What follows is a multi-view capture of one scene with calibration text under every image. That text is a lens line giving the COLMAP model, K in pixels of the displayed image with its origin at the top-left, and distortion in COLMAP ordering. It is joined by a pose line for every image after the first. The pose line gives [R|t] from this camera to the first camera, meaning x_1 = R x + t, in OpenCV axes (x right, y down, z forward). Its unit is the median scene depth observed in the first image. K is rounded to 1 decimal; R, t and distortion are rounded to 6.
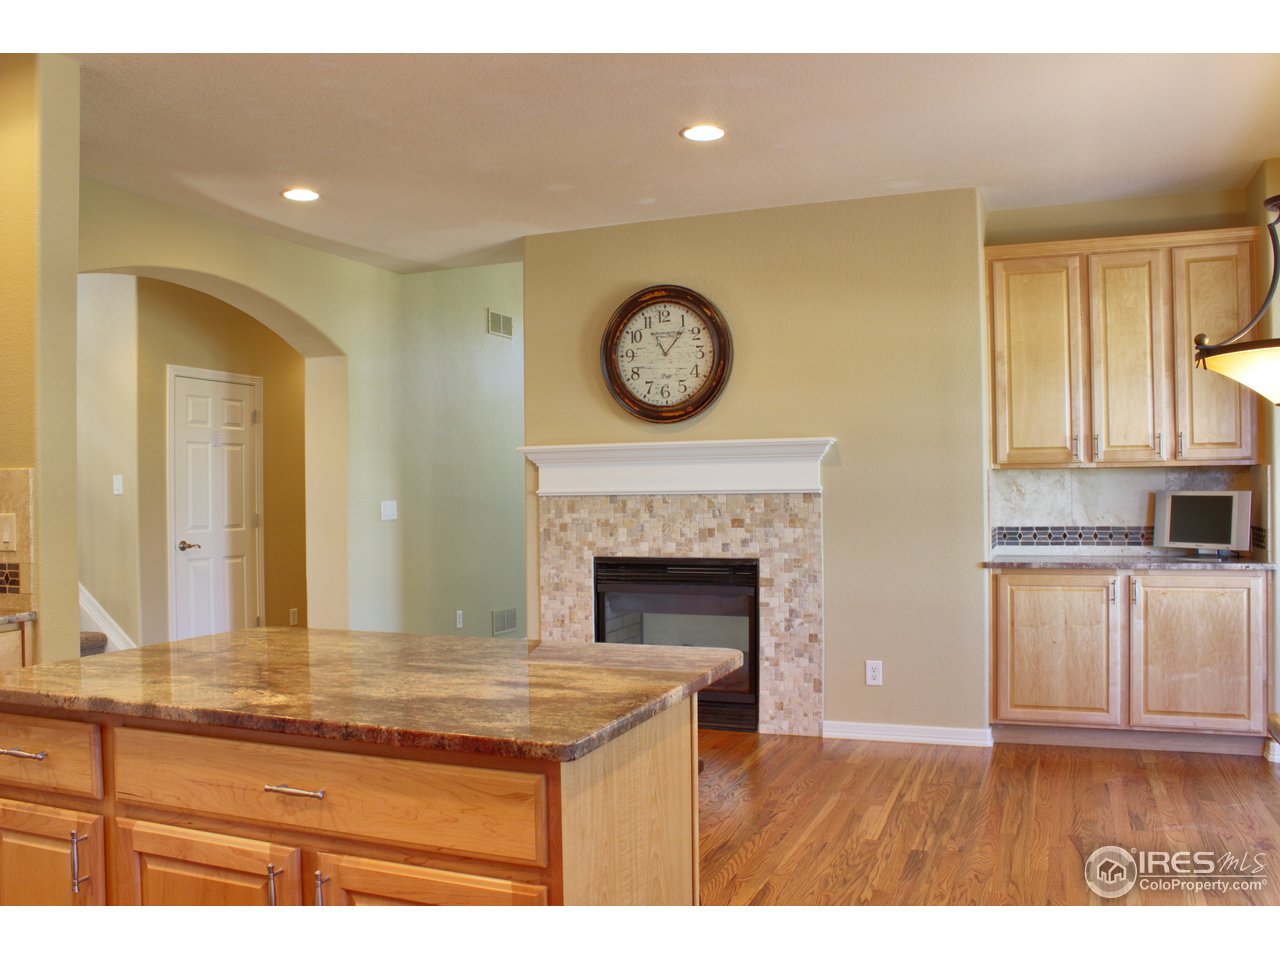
lens RADIAL K [[1061.7, 0, 642.2], [0, 1061.7, 484.6], [0, 0, 1]] dist [-0.119901, 0.055966]
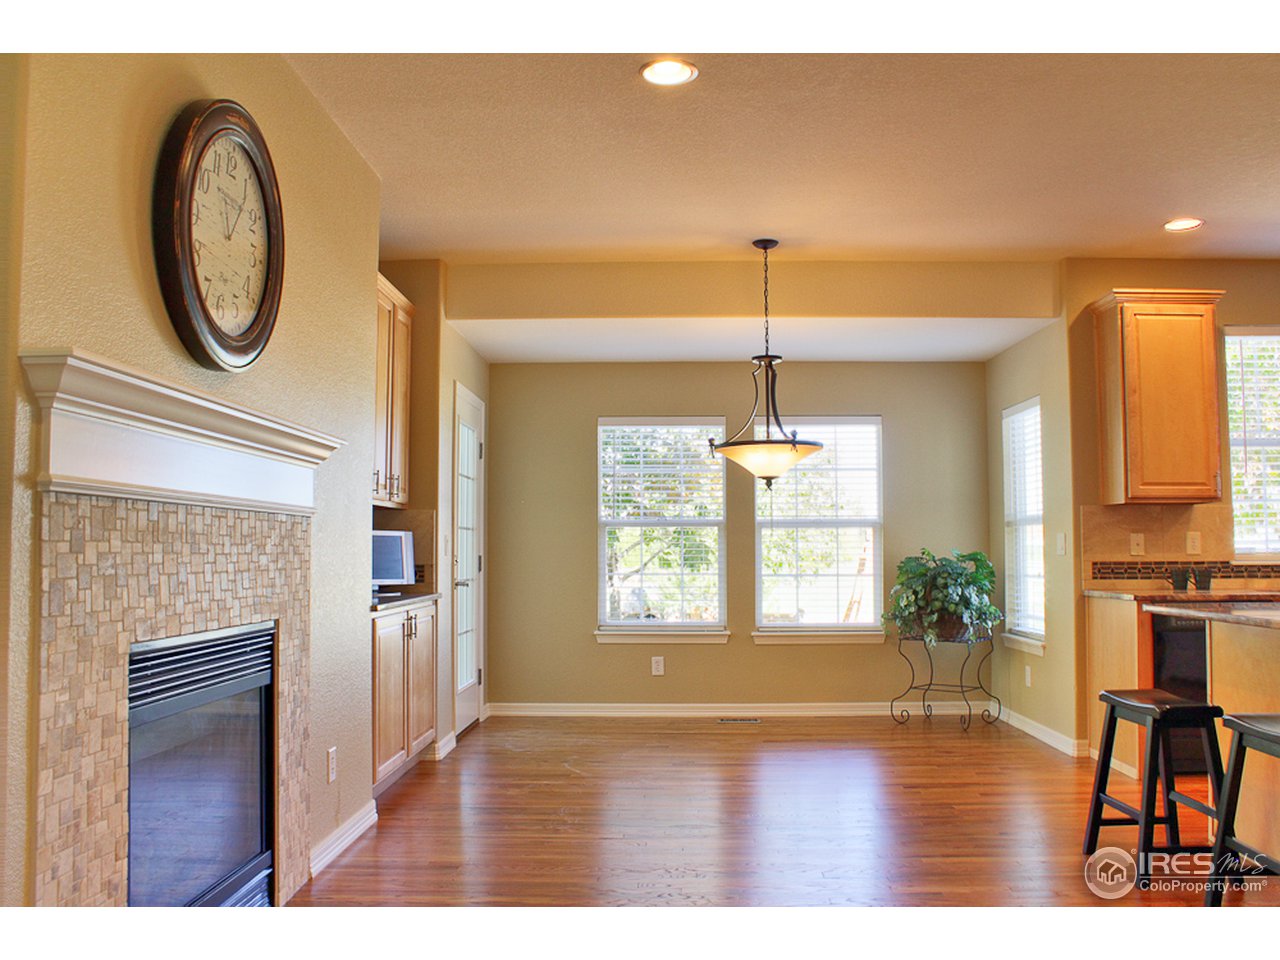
lens RADIAL K [[1061.7, 0, 642.7], [0, 1061.7, 482.2], [0, 0, 1]] dist [-0.119901, 0.055966]
pose [[-0.345991, 0.074968, 0.935238, -0.493713], [-0.000341, 0.996793, -0.080028, 0.036116], [-0.938238, -0.028008, -0.344856, 0.942922]]
